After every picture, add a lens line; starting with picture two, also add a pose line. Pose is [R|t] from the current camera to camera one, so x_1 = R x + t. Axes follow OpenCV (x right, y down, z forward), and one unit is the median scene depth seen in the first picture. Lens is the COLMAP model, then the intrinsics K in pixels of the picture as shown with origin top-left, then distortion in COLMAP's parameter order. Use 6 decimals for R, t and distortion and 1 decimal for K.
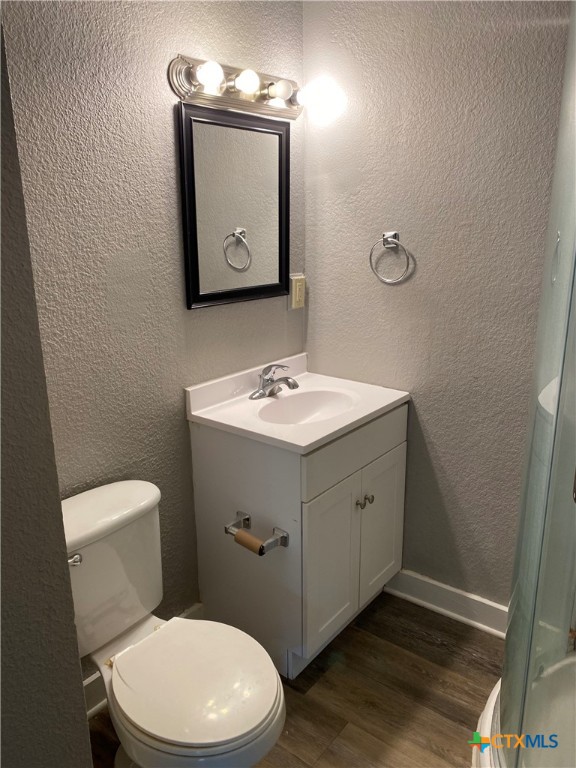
lens RADIAL K [[587.3, 0, 288.0], [0, 587.3, 384.0], [0, 0, 1]] dist [0.040679, -0.045088]
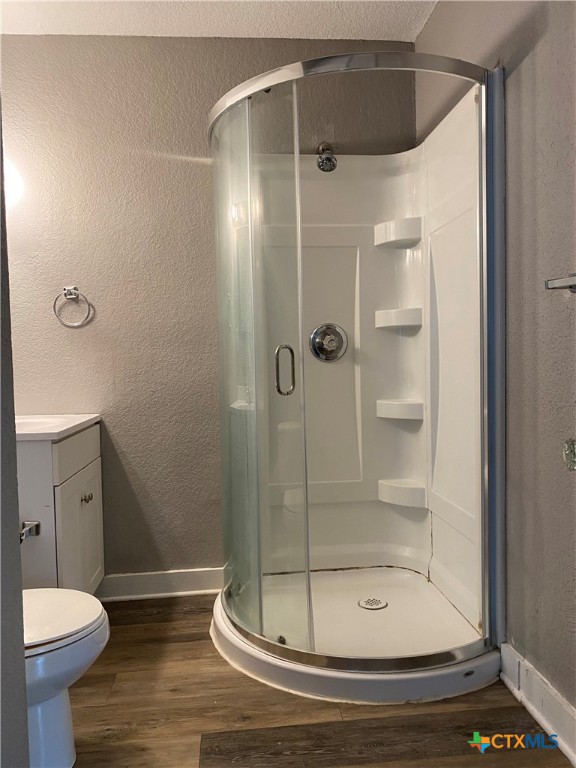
lens RADIAL K [[587.3, 0, 288.0], [0, 587.3, 384.0], [0, 0, 1]] dist [0.040679, -0.045088]
pose [[0.728900, -0.039962, 0.683453, -0.361824], [0.198551, 0.967729, -0.155170, 0.234648], [-0.655197, 0.248803, 0.713312, -0.151975]]
